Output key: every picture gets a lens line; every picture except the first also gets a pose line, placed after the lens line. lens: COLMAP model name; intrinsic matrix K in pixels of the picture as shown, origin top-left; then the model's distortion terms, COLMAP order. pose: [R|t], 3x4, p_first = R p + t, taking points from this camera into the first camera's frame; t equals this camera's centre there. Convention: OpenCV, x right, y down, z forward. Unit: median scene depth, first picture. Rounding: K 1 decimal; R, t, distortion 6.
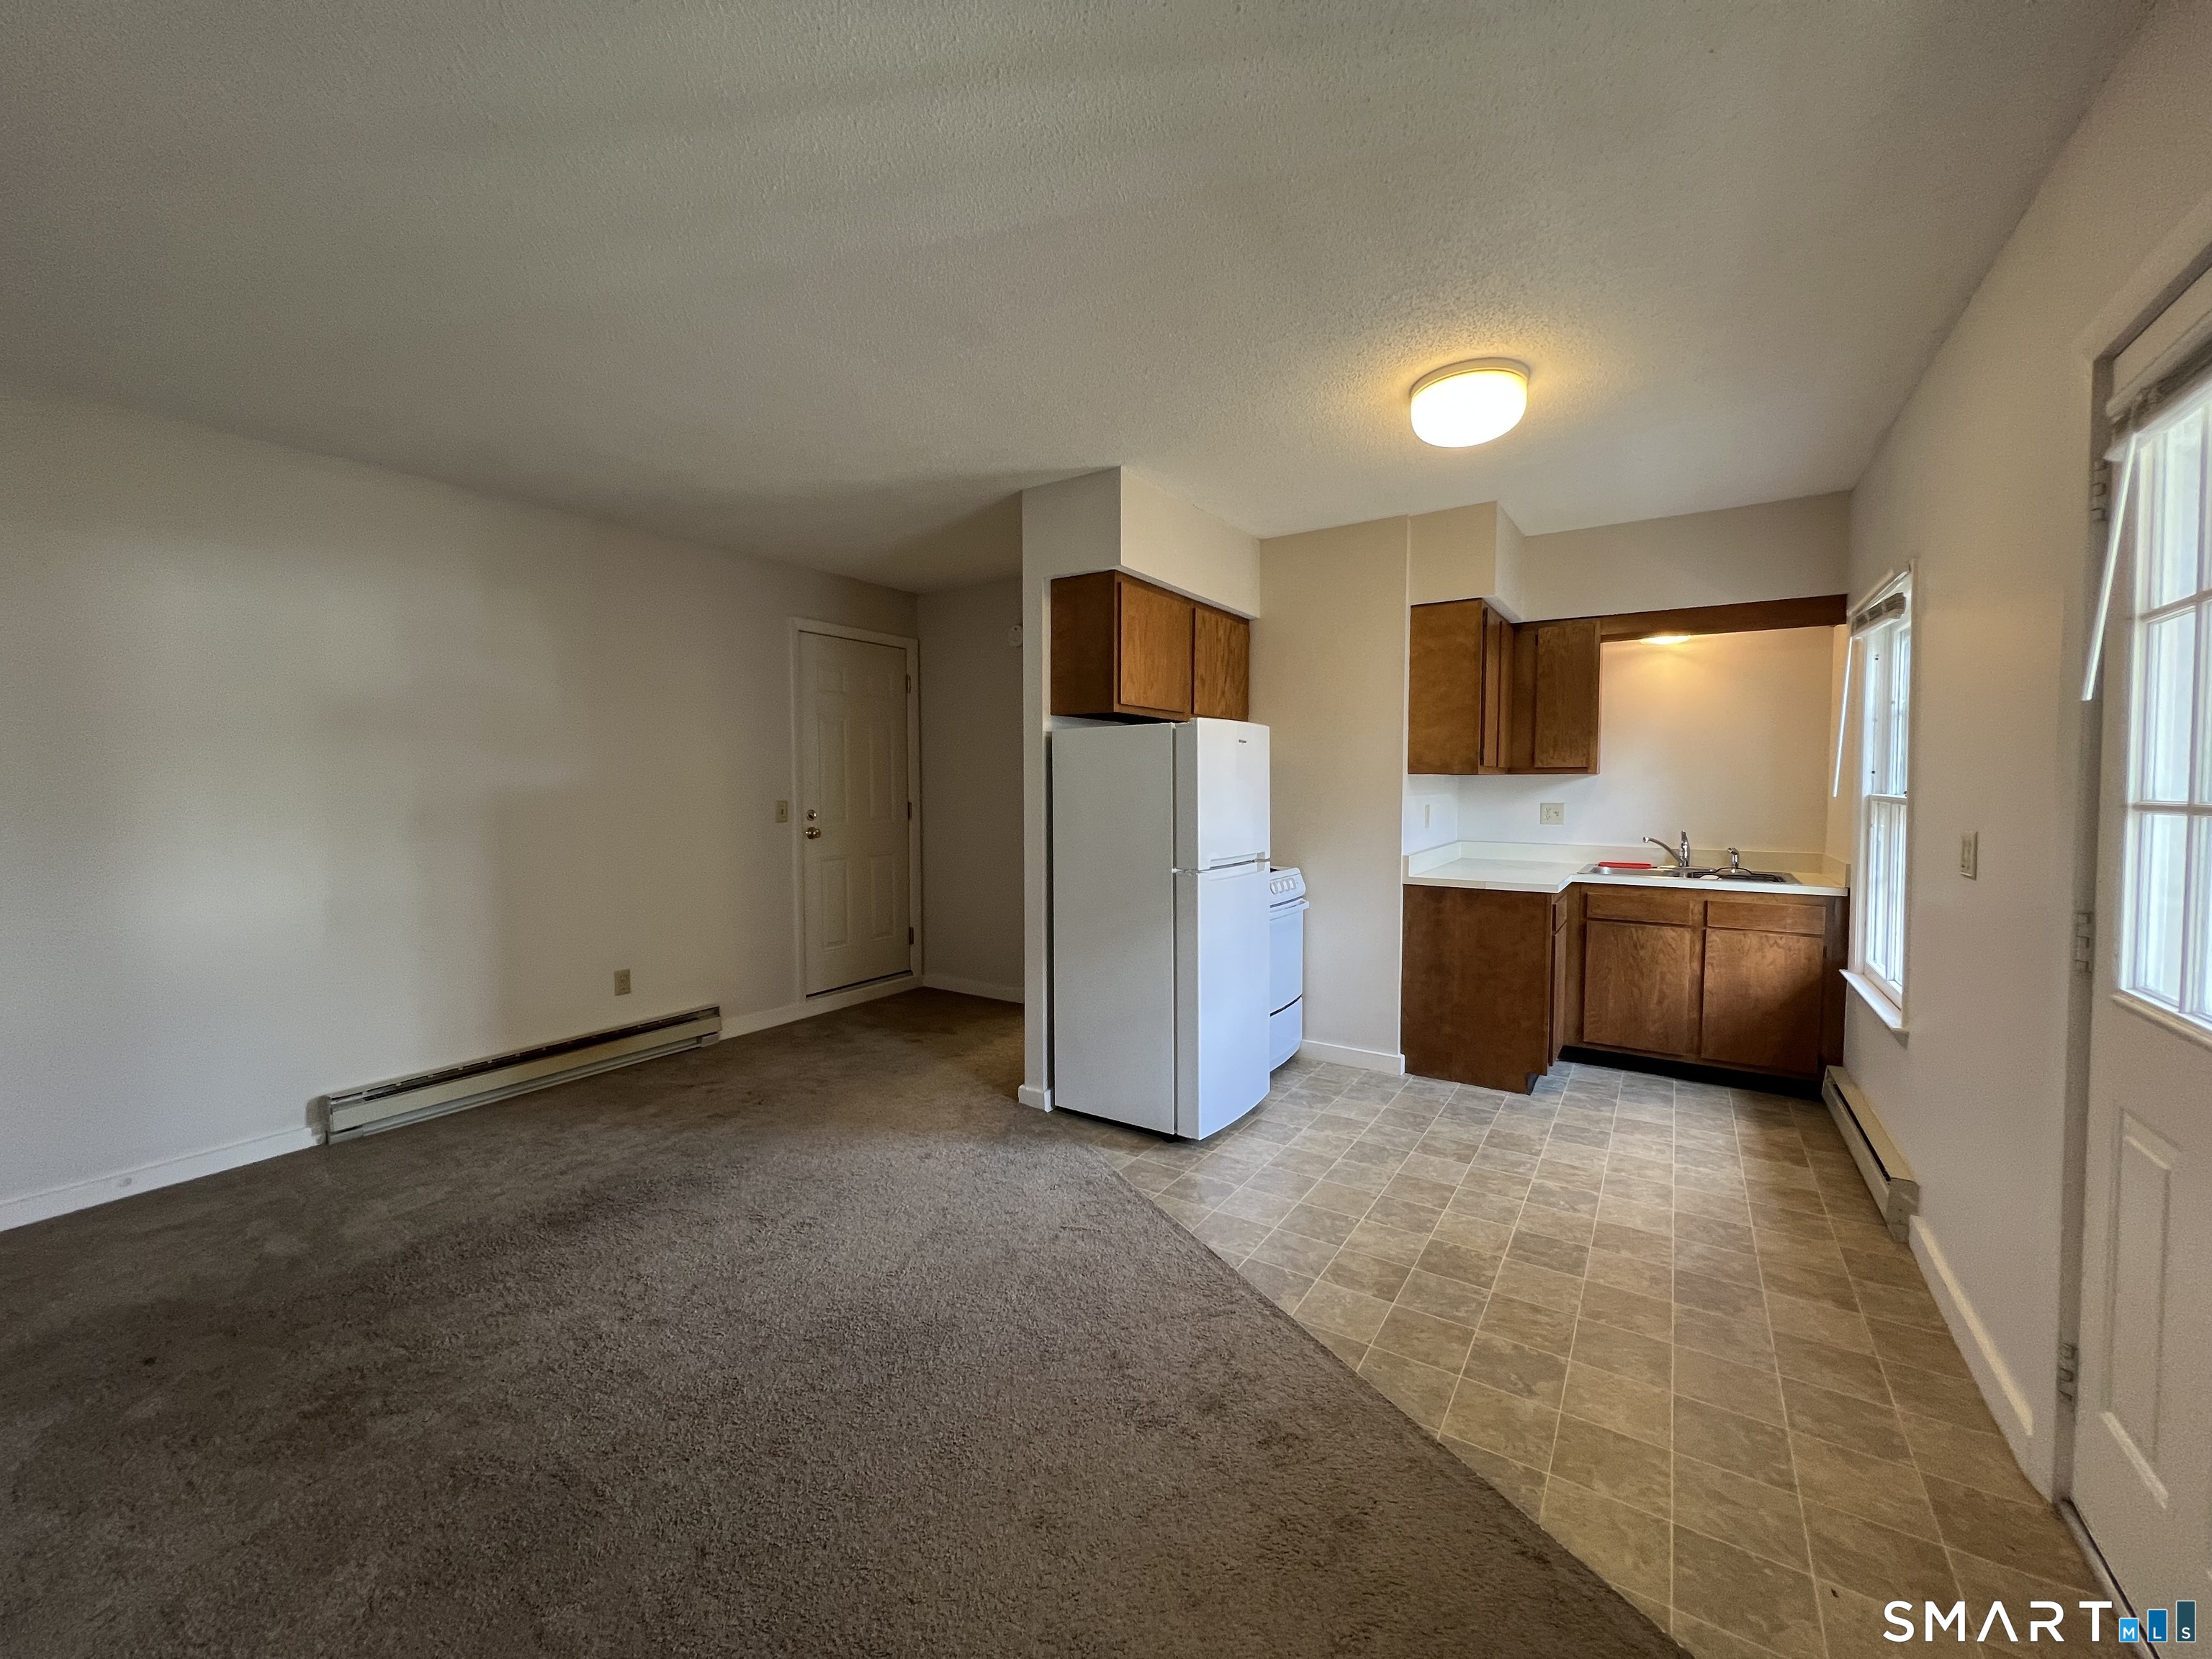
lens RADIAL K [[880.2, 0, 1100.5], [0, 880.2, 825.5], [0, 0, 1]] dist [-0.000374, 0.000121]
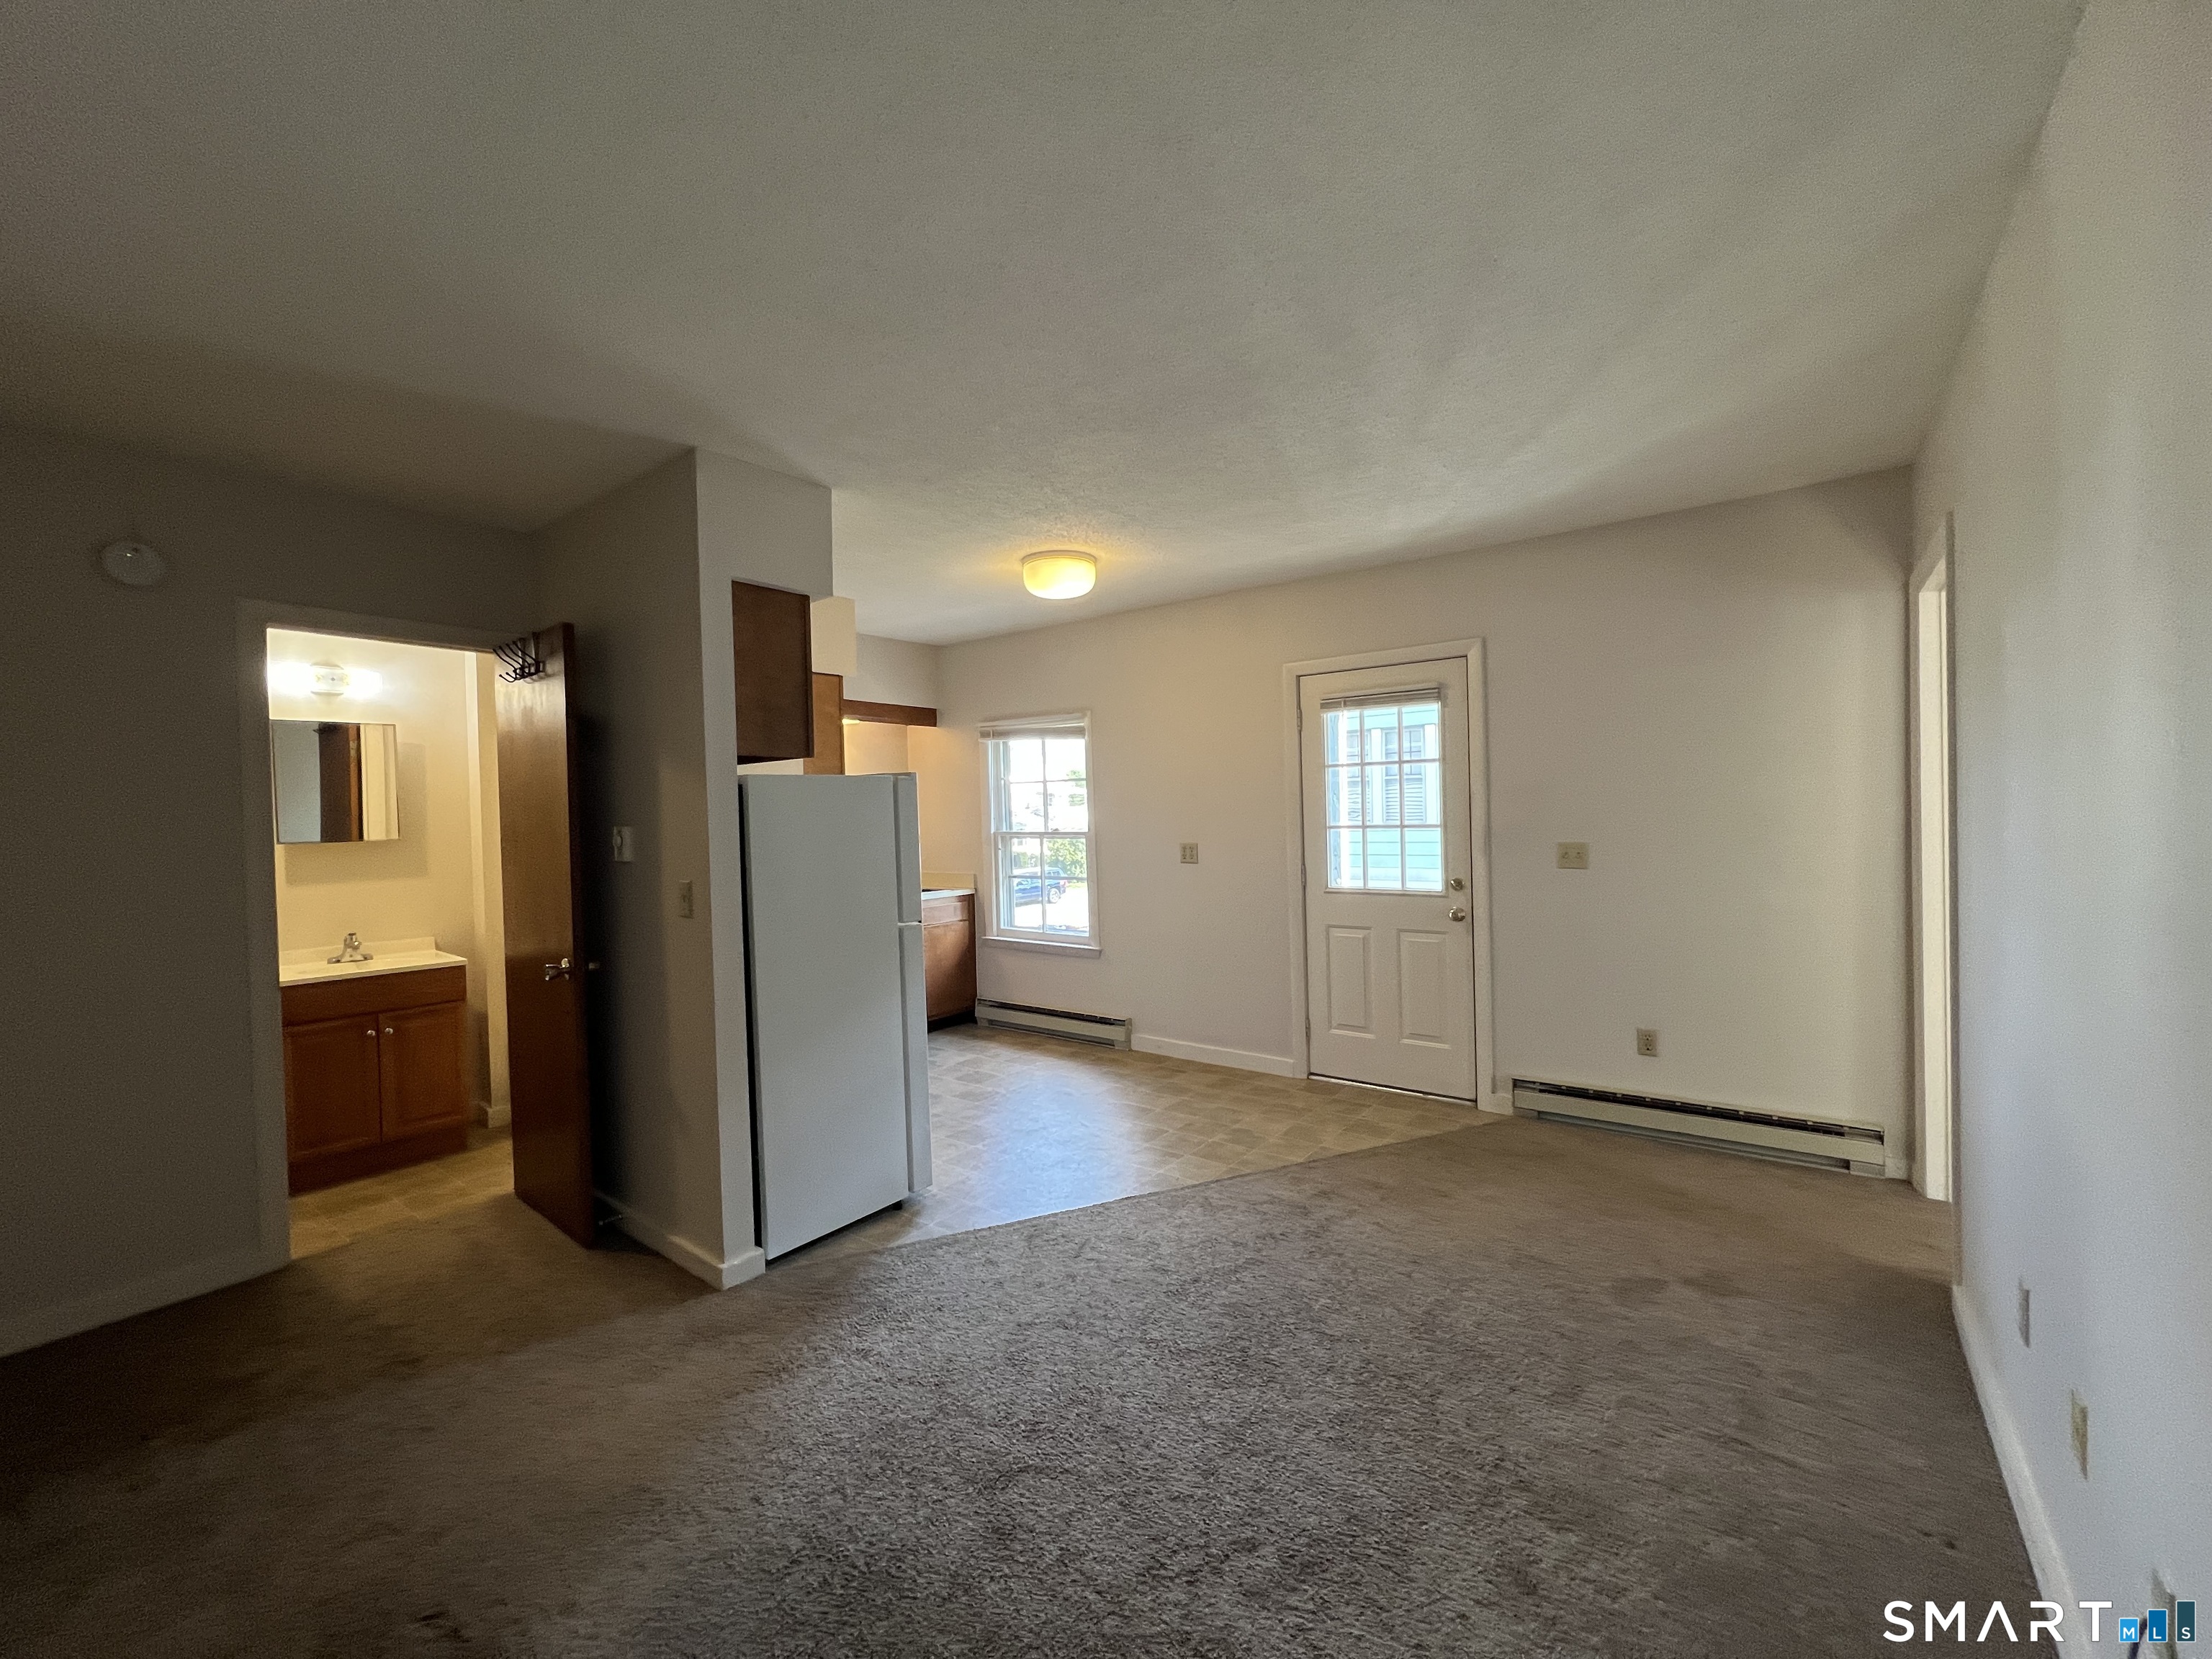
lens RADIAL K [[880.2, 0, 1100.5], [0, 880.2, 825.5], [0, 0, 1]] dist [-0.000374, 0.000121]
pose [[0.080505, -0.016831, 0.996612, -0.730755], [0.072973, 0.997274, 0.010948, -0.045227], [-0.994079, 0.071845, 0.081514, 0.573928]]
